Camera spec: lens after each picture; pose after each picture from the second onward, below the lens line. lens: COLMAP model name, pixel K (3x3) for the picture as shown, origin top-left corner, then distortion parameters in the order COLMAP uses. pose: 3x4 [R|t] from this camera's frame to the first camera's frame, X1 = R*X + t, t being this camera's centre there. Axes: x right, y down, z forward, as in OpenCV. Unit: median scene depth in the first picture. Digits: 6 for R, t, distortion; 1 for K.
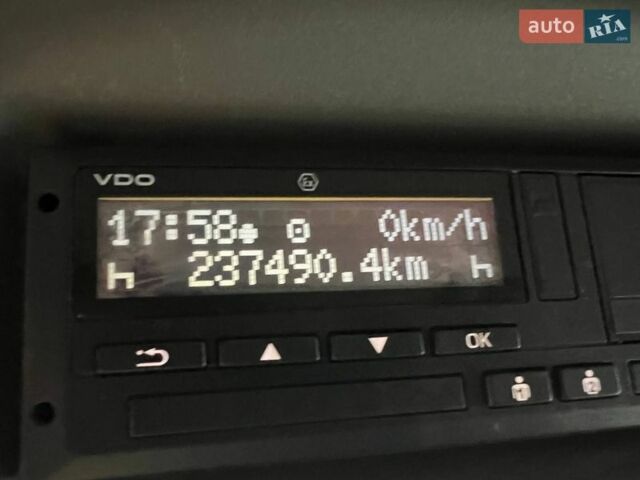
lens RADIAL K [[475.7, 0, 322.1], [0, 475.7, 236.5], [0, 0, 1]] dist [0.055801, -0.059684]
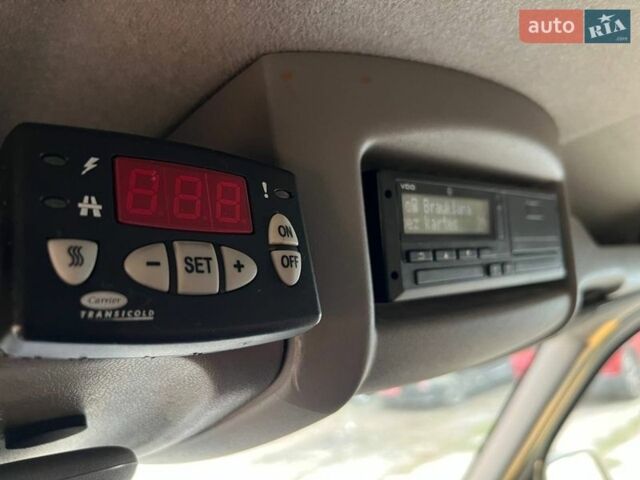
lens RADIAL K [[475.7, 0, 322.1], [0, 475.7, 236.5], [0, 0, 1]] dist [0.055801, -0.059684]
pose [[0.830997, 0.034792, 0.555187, -2.008786], [-0.107597, 0.989248, 0.099057, -0.055619], [-0.545771, -0.142052, 0.825806, -0.789287]]
